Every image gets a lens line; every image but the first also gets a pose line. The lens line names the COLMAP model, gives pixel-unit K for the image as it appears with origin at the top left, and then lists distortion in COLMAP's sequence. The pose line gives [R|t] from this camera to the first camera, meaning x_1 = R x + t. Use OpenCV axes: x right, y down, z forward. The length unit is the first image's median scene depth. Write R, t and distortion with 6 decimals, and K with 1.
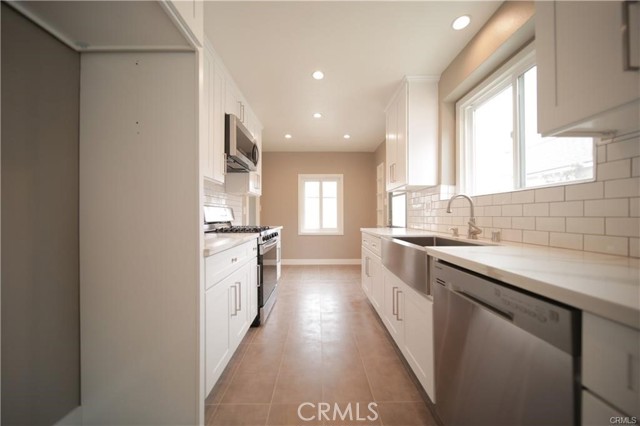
lens RADIAL K [[223.7, 0, 321.0], [0, 223.7, 213.7], [0, 0, 1]] dist [-0.003634, 0.000146]
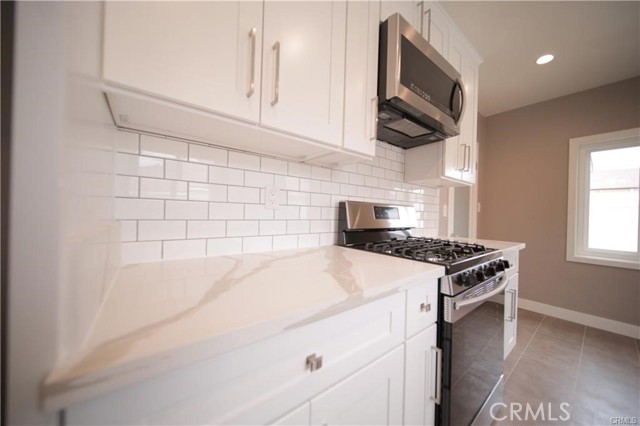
lens RADIAL K [[223.7, 0, 332.3], [0, 223.7, 215.5], [0, 0, 1]] dist [-0.003634, 0.000146]
pose [[0.624025, 0.011541, -0.781319, -0.071844], [-0.011151, 0.999921, 0.005864, -0.002865], [0.781325, 0.005053, 0.624104, 0.470833]]
